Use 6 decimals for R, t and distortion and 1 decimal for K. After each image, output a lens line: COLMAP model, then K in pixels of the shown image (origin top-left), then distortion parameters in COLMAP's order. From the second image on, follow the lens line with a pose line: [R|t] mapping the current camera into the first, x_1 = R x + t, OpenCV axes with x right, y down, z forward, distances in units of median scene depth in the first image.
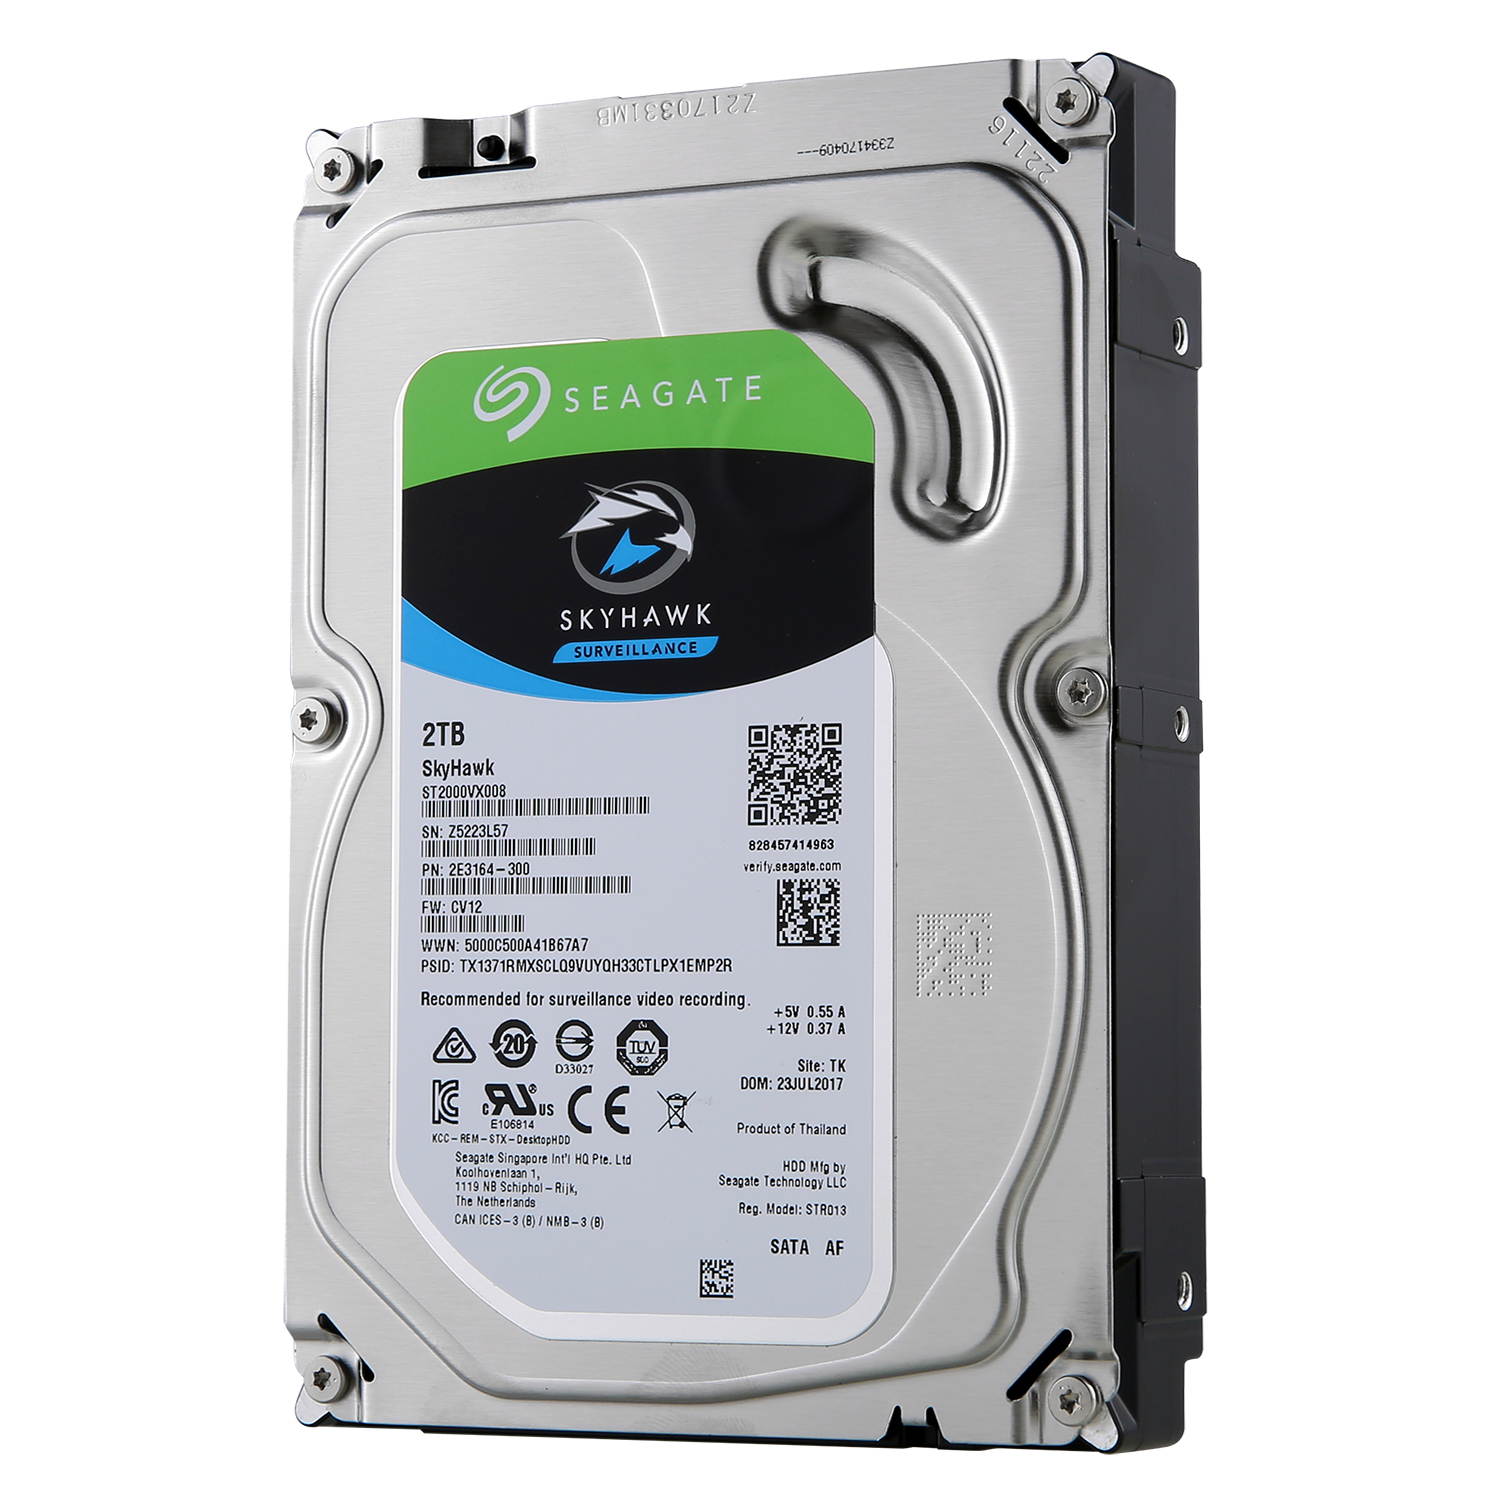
lens RADIAL K [[5073.1, 0, 753.0], [0, 5073.1, 749.6], [0, 0, 1]] dist [0.058550, 0.000000]
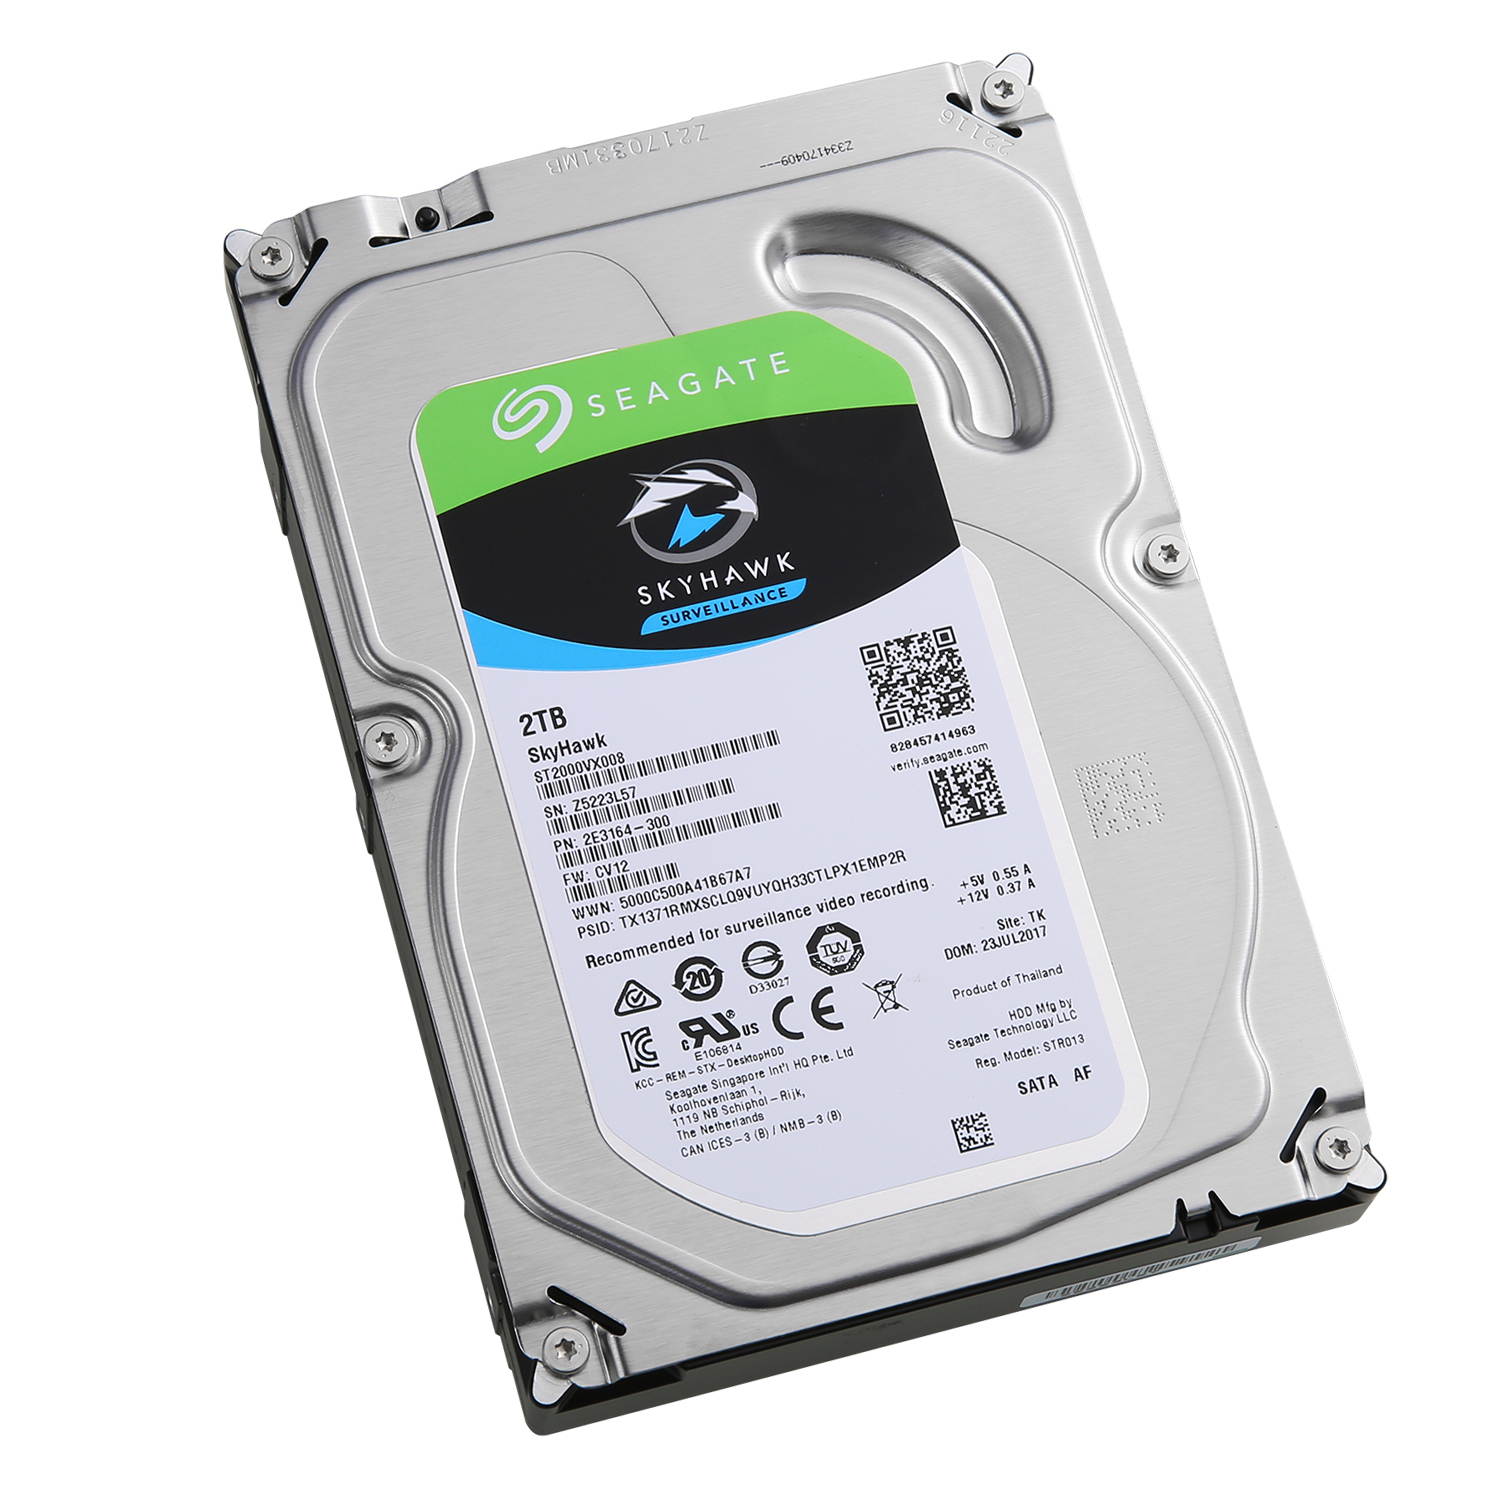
lens RADIAL K [[5073.1, 0, 661.4], [0, 5073.1, 877.5], [0, 0, 1]] dist [0.058550, 0.000000]
pose [[0.833545, -0.080402, 0.546569, -0.624186], [0.229922, 0.950087, -0.210882, 0.257433], [-0.502332, 0.301448, 0.810426, 0.156970]]
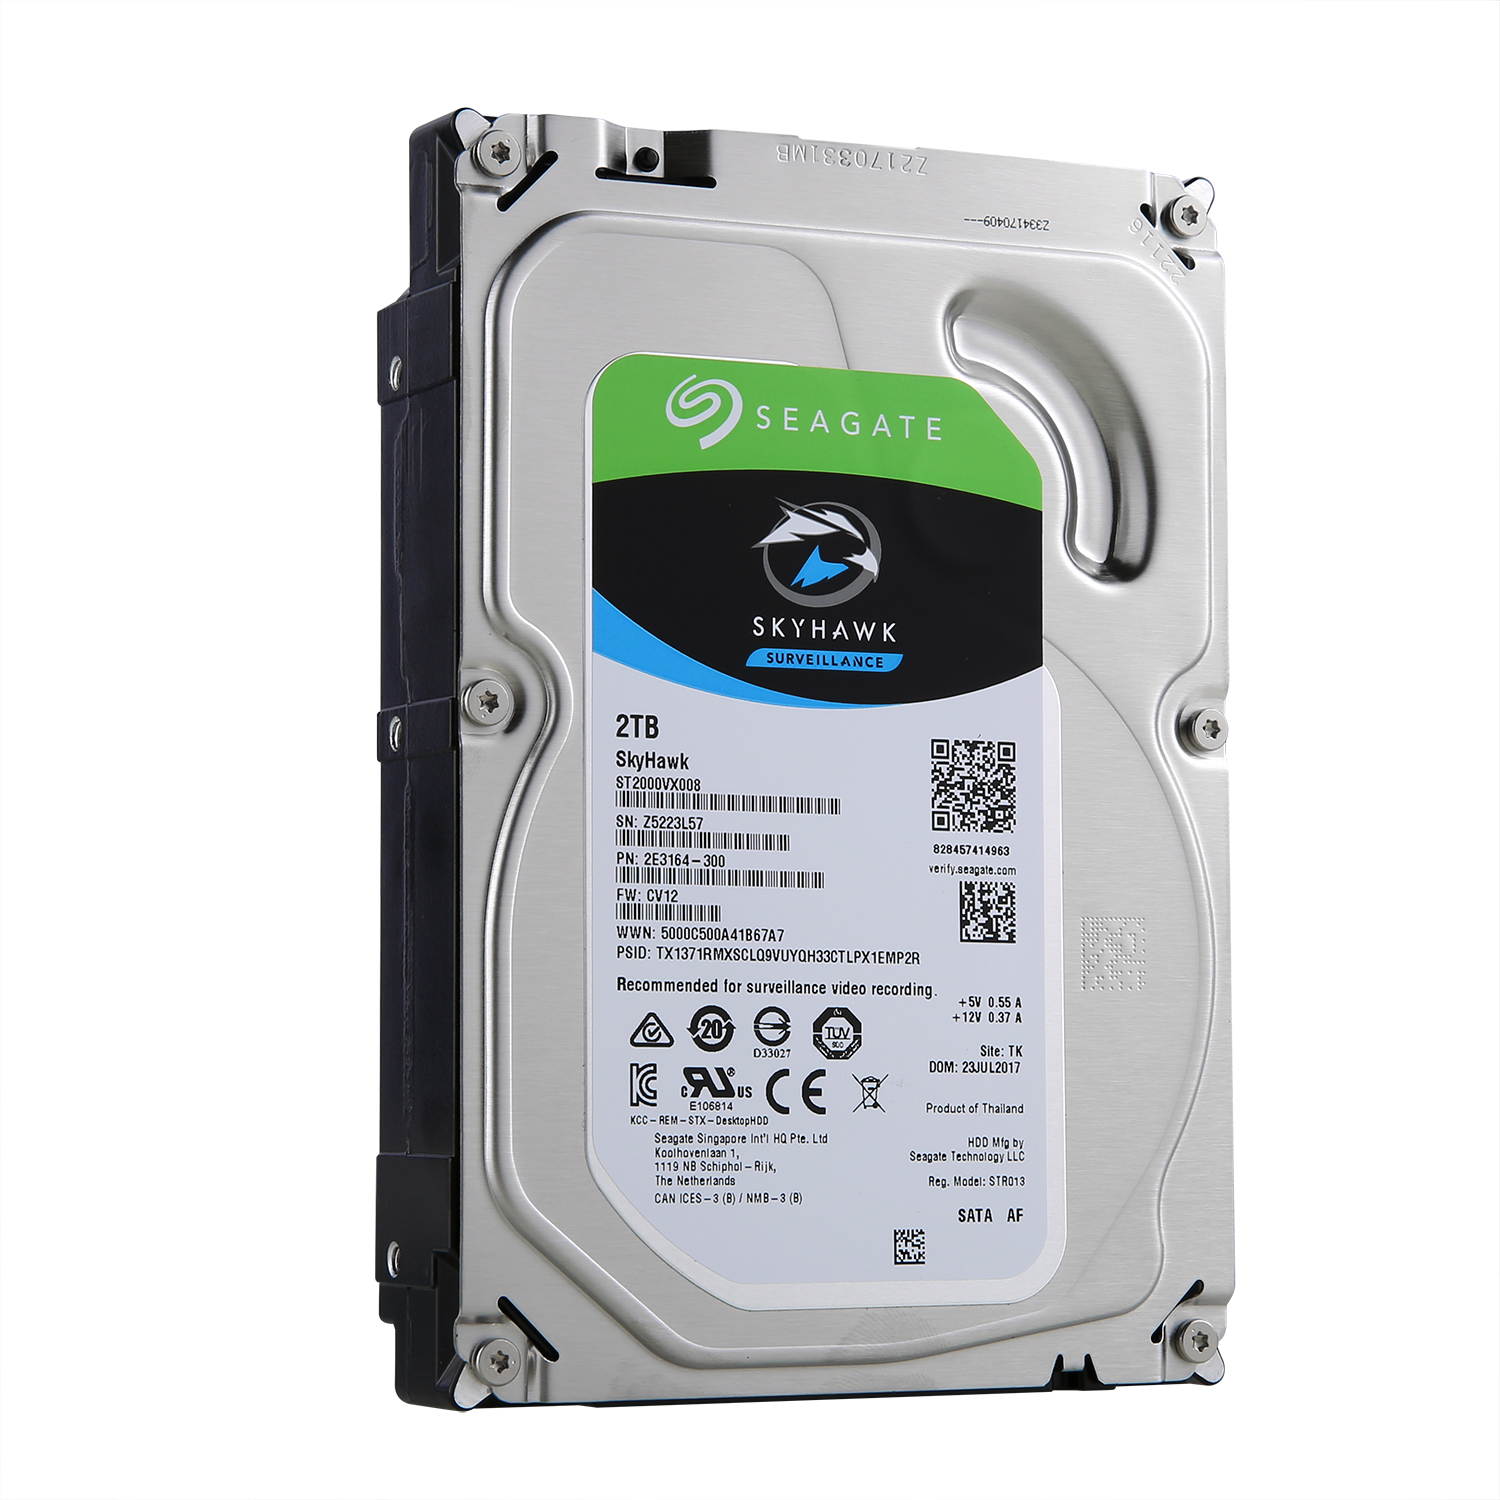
lens RADIAL K [[5073.1, 0, 778.6], [0, 5073.1, 792.7], [0, 0, 1]] dist [0.058550, 0.000000]
pose [[0.590536, 0.046608, 0.805664, -0.886588], [-0.050876, 0.998495, -0.020473, 0.030433], [-0.805406, -0.028899, 0.592019, 0.376945]]
